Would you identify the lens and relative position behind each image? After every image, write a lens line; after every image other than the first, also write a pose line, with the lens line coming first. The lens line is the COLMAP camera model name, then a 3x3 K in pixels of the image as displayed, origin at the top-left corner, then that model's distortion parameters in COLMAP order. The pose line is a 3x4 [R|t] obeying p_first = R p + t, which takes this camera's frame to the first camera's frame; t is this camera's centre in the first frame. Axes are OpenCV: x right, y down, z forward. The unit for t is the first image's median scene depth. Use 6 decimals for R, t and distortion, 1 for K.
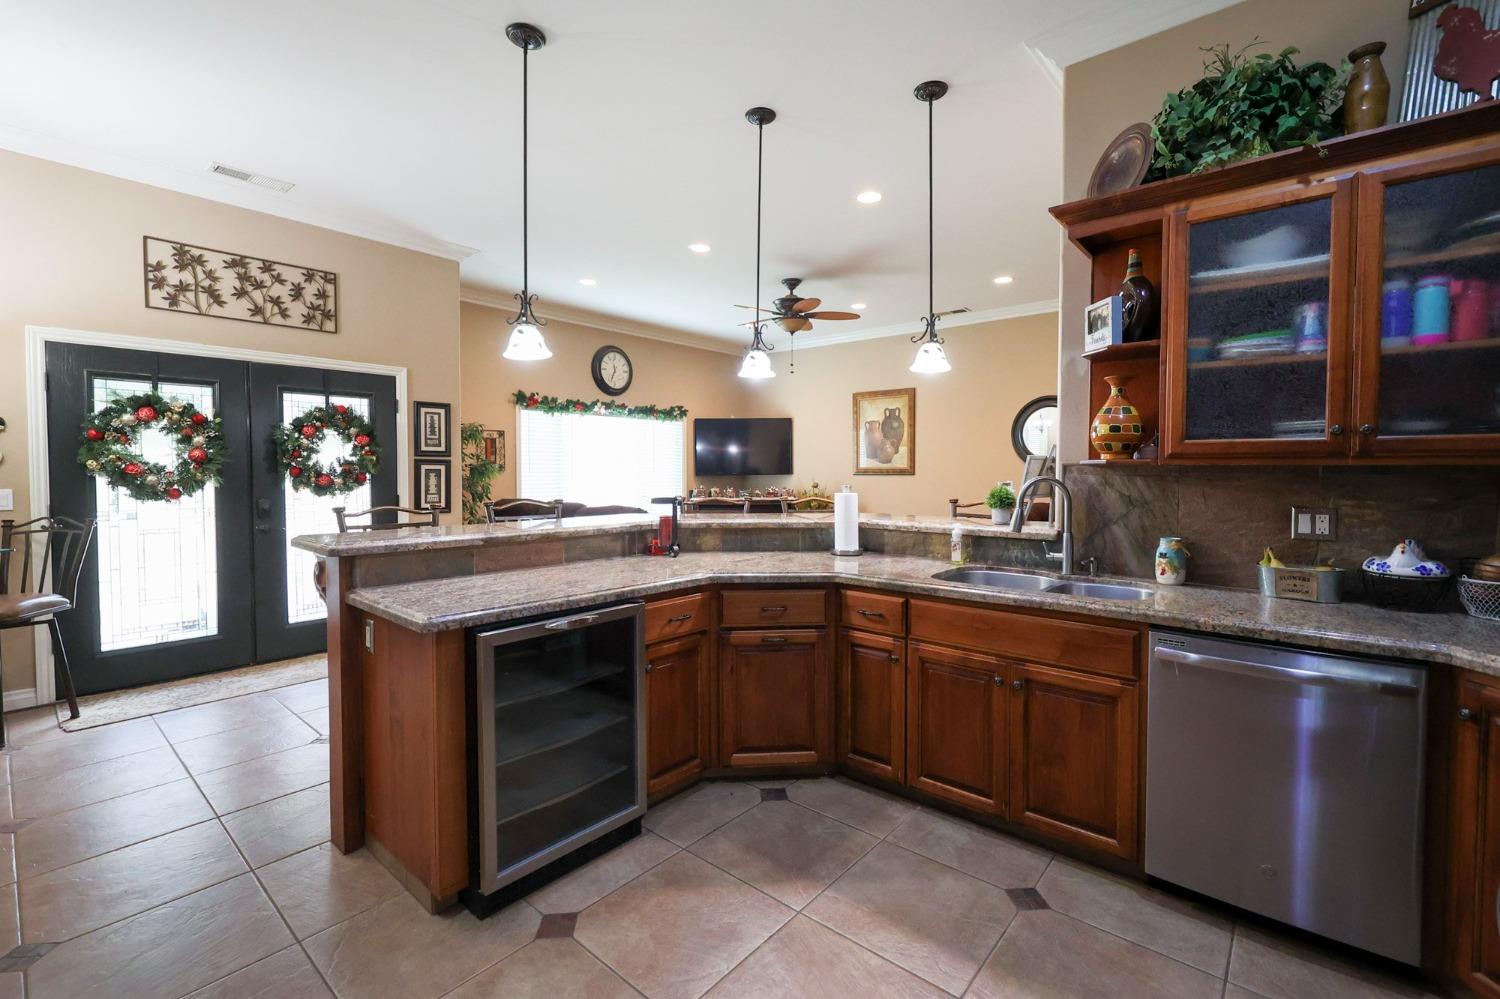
lens RADIAL K [[647.9, 0, 758.7], [0, 647.9, 485.9], [0, 0, 1]] dist [-0.000246, -0.000122]
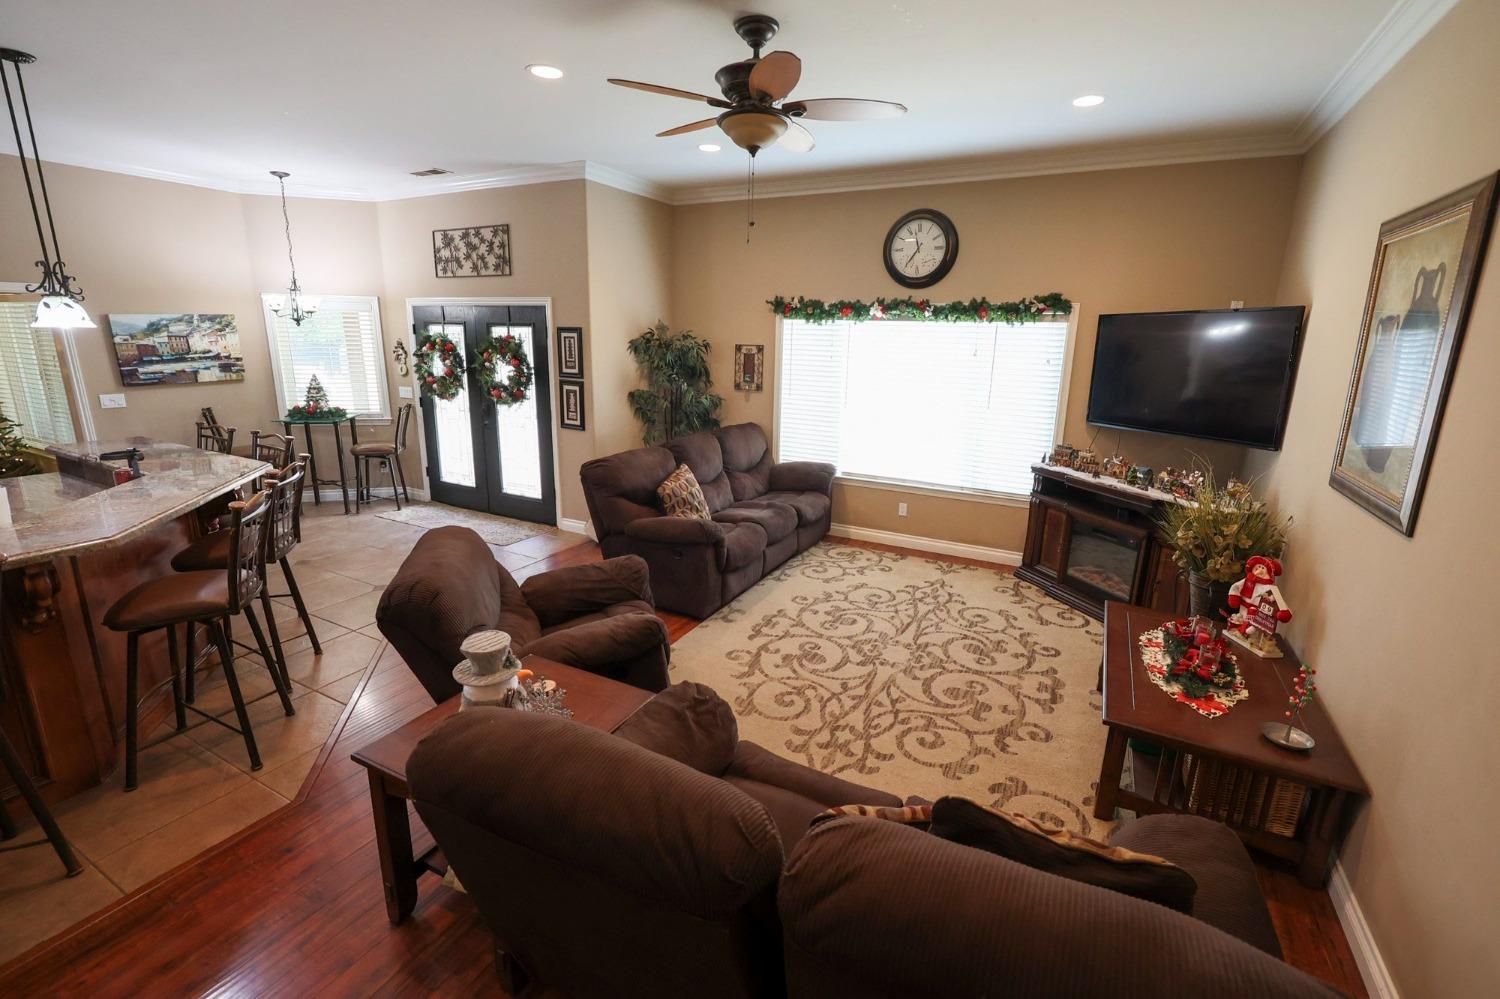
lens RADIAL K [[647.9, 0, 758.7], [0, 647.9, 485.9], [0, 0, 1]] dist [-0.000246, -0.000122]
pose [[0.208661, 0.226152, -0.951481, 0.659674], [-0.048067, 0.974092, 0.220985, -0.126341], [0.976806, -0.000377, 0.214125, 1.090894]]
